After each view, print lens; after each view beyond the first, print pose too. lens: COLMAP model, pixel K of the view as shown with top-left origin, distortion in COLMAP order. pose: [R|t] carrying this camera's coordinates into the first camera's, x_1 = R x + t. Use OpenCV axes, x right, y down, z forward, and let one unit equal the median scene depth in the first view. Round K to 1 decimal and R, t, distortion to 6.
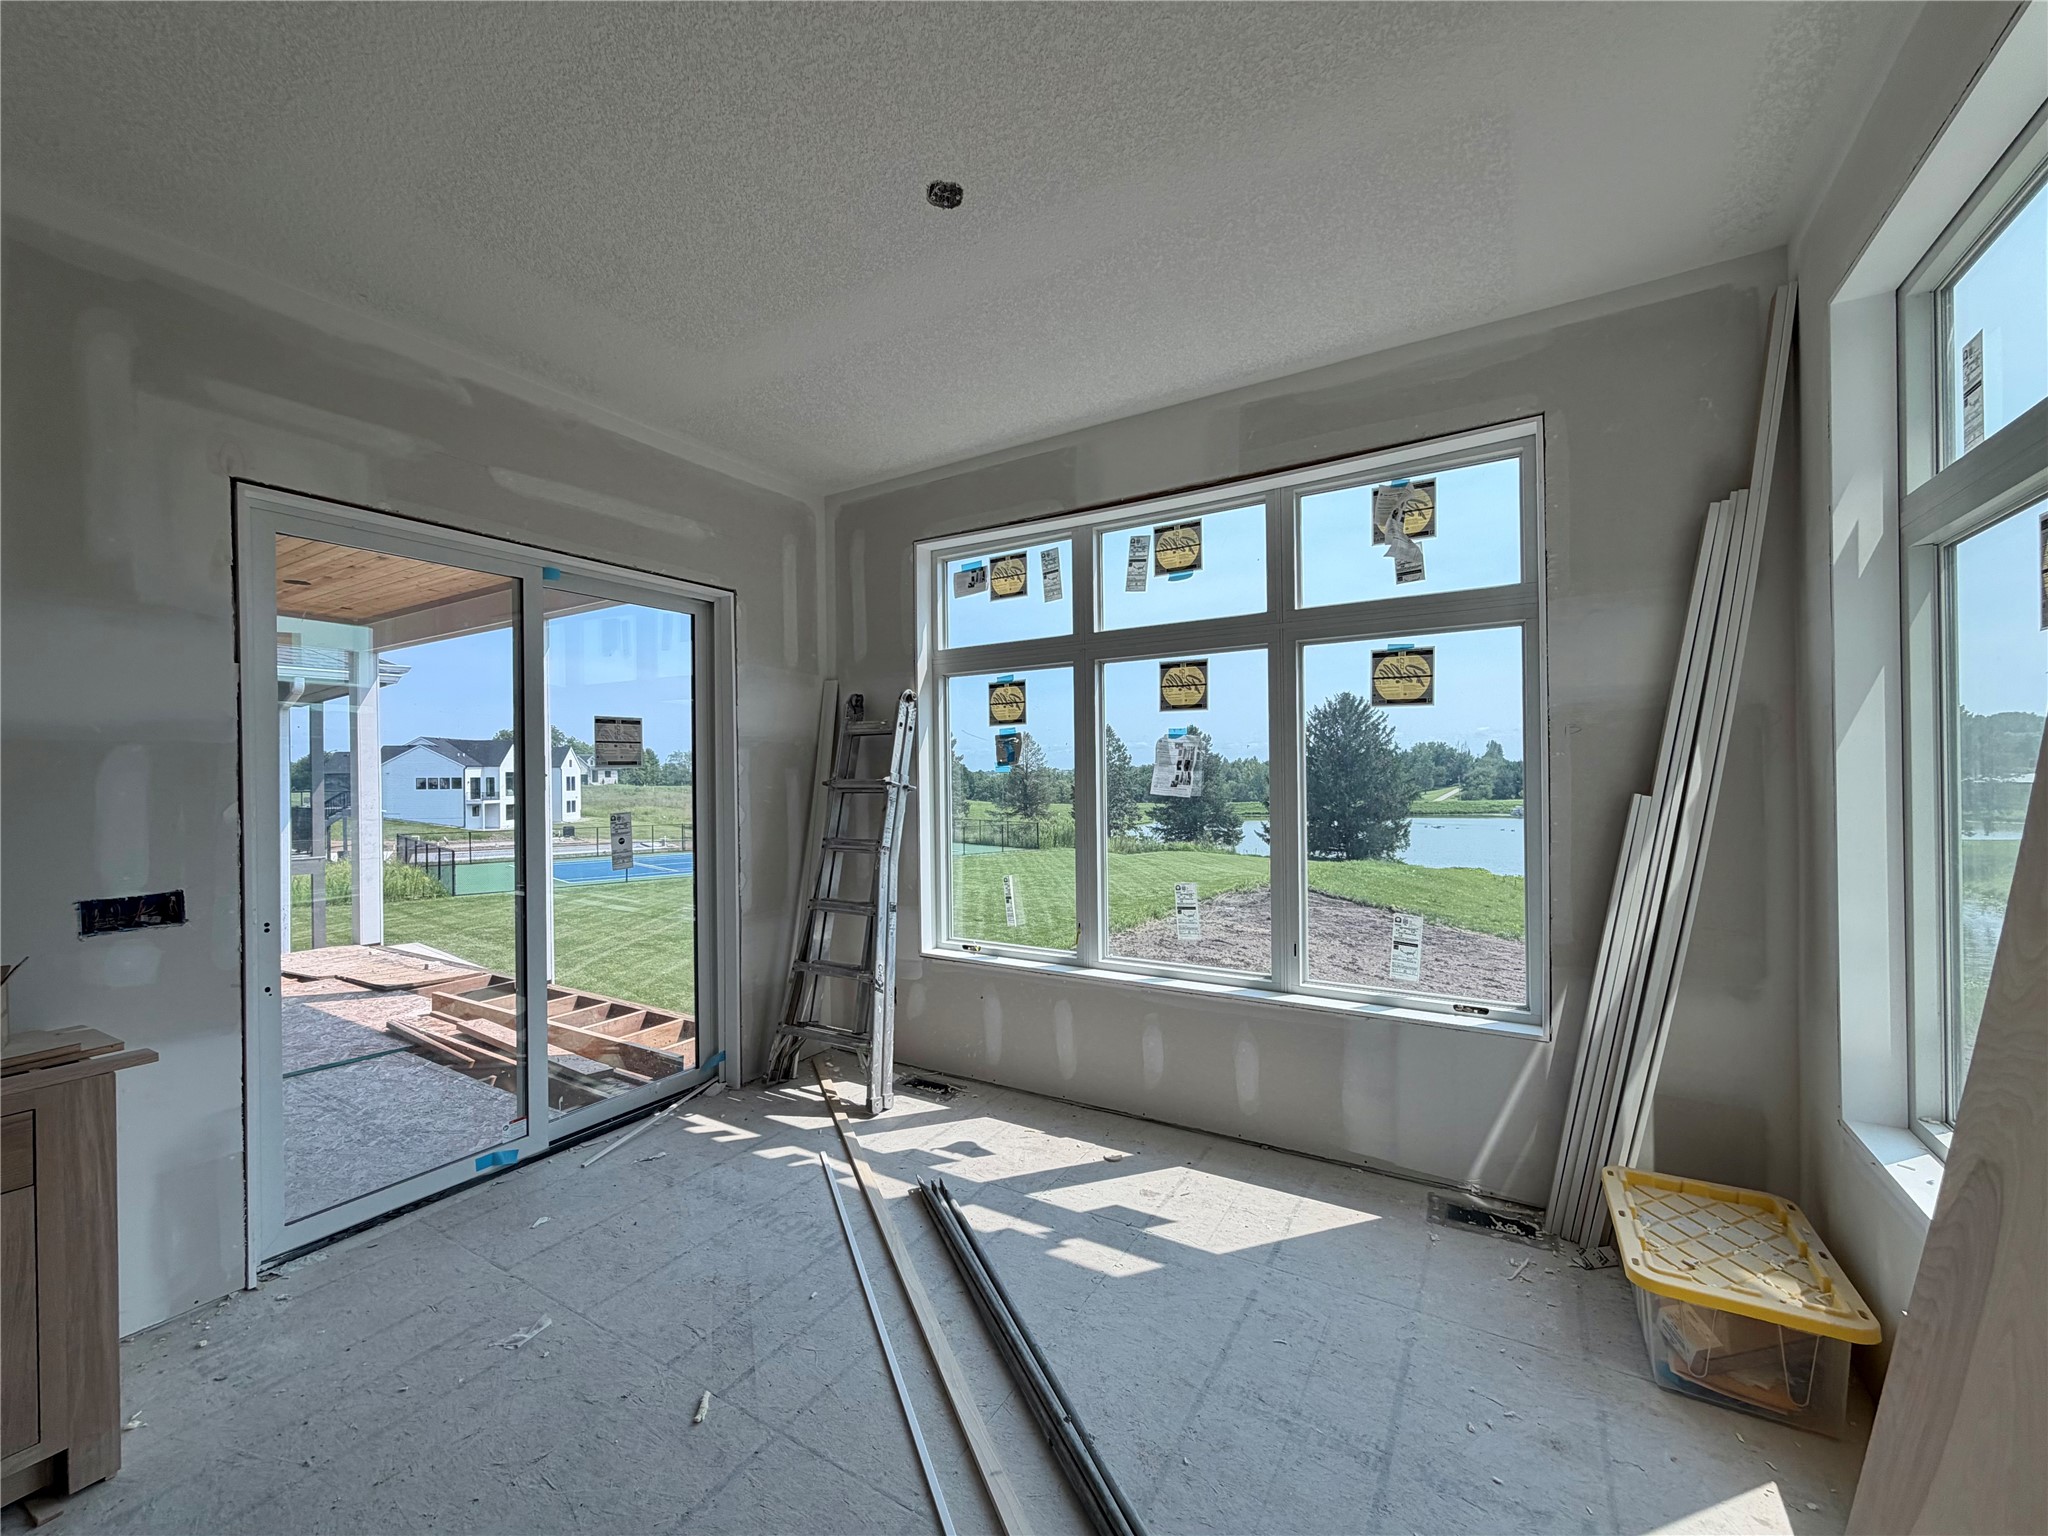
lens RADIAL K [[815.8, 0, 1006.1], [0, 815.8, 768.9], [0, 0, 1]] dist [0.001609, 0.000334]
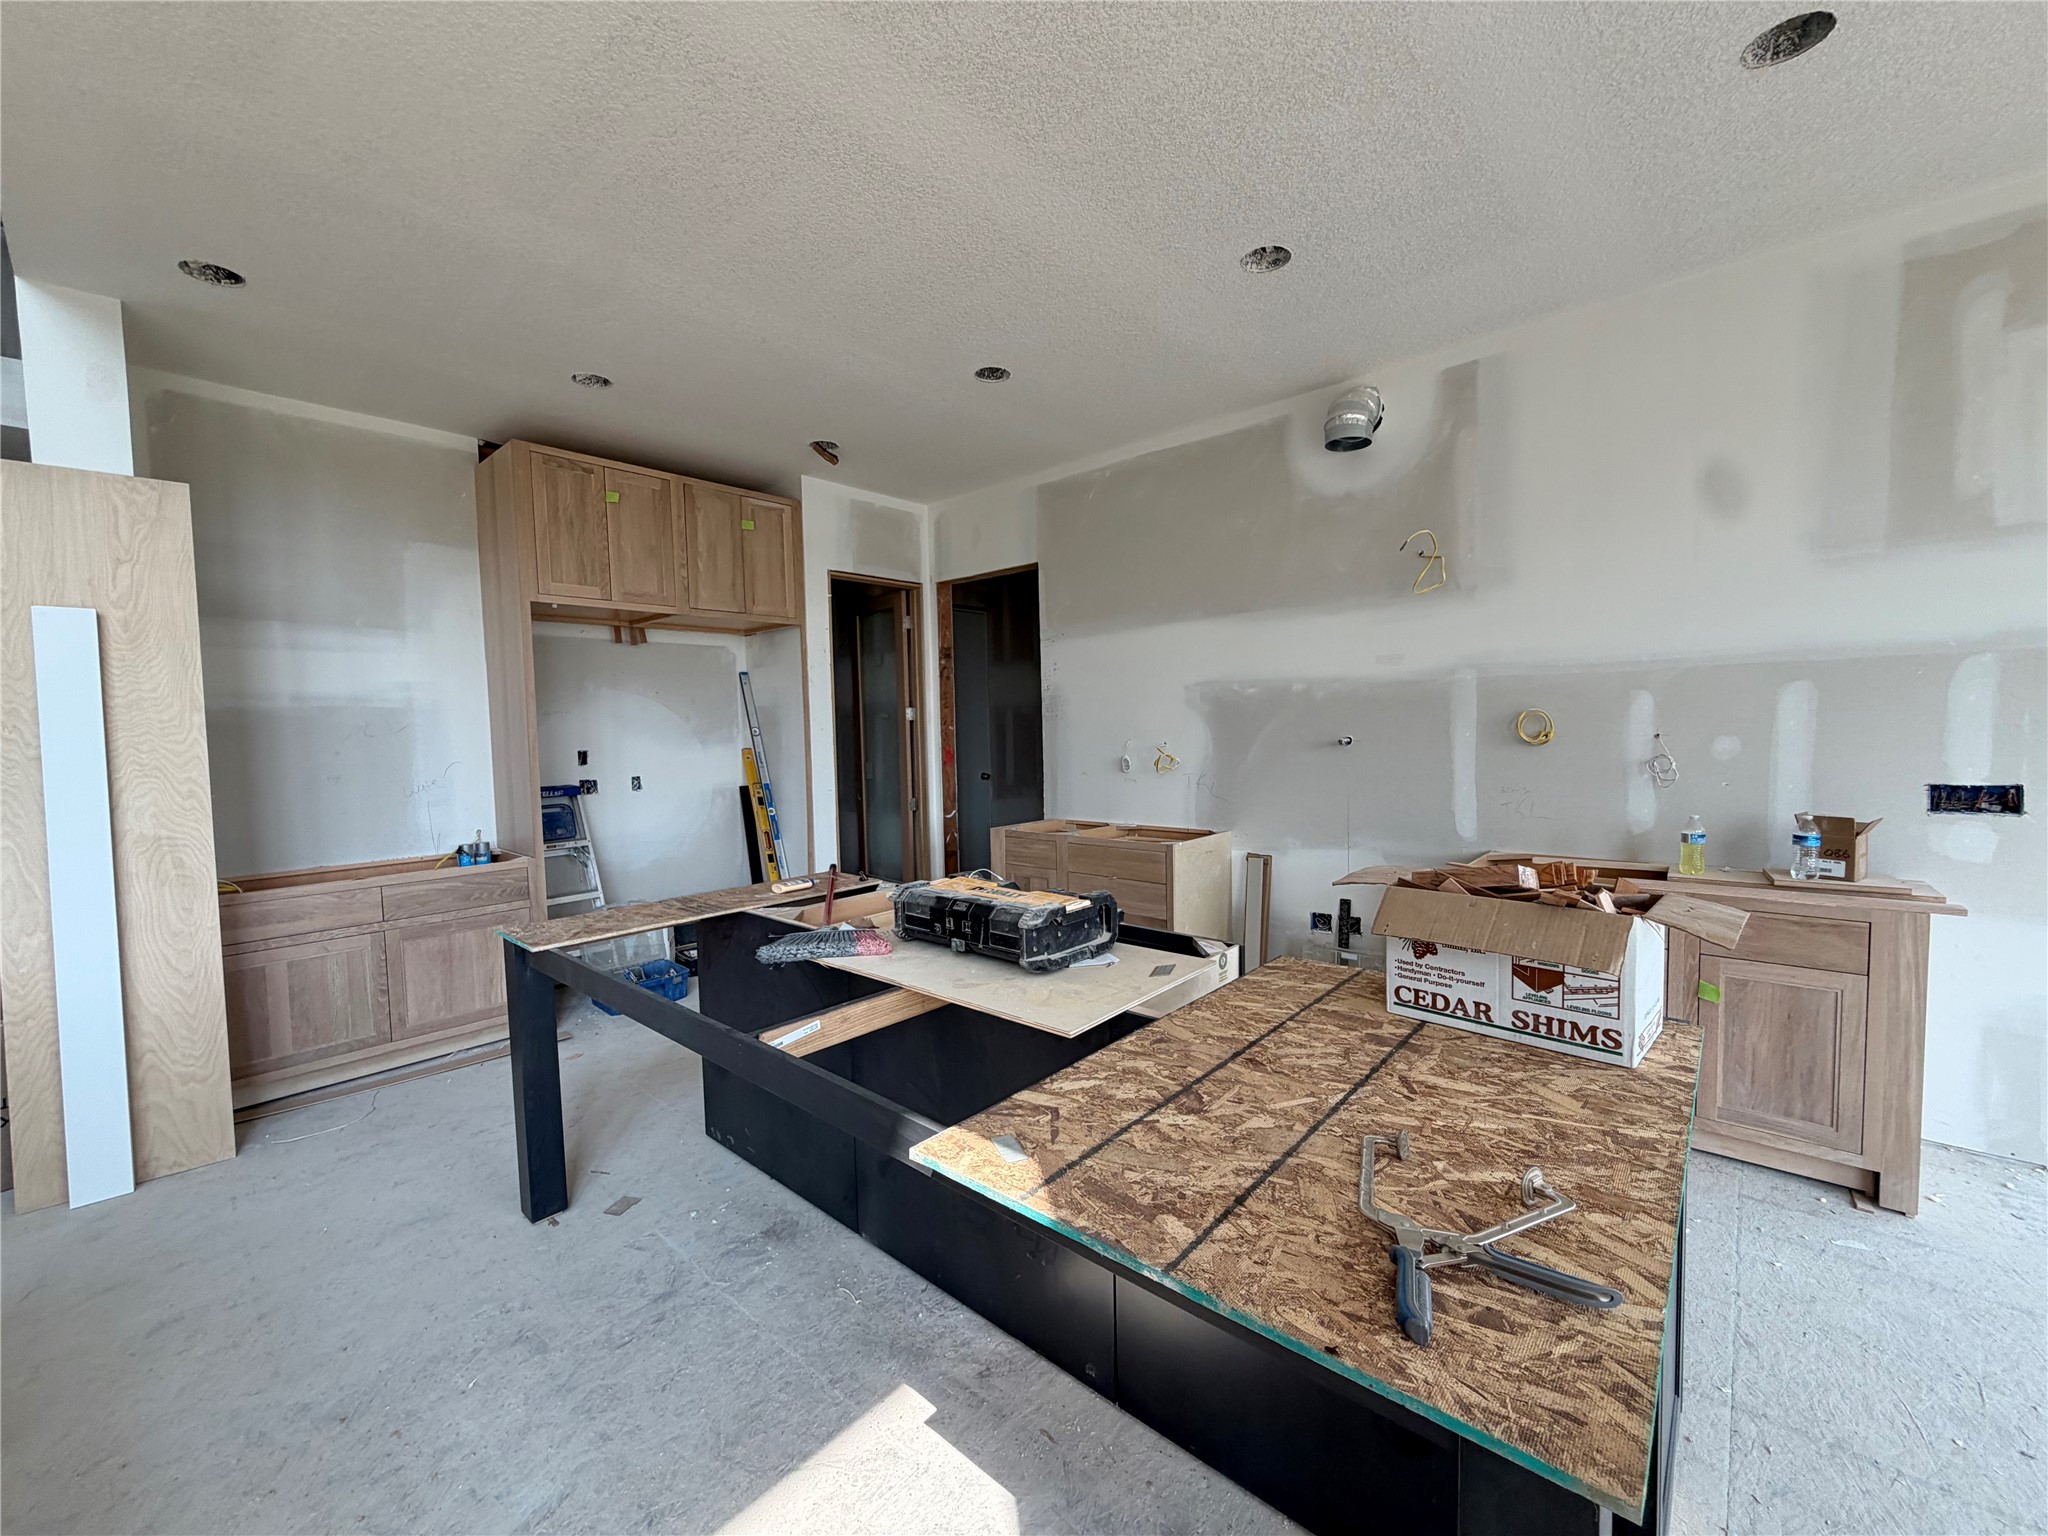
lens RADIAL K [[815.8, 0, 1013.5], [0, 815.8, 771.2], [0, 0, 1]] dist [0.001609, 0.000334]
pose [[-0.181206, 0.078606, -0.980299, 0.320522], [0.025133, 0.996845, 0.075287, 0.013655], [0.983124, -0.010995, -0.182610, -0.134231]]
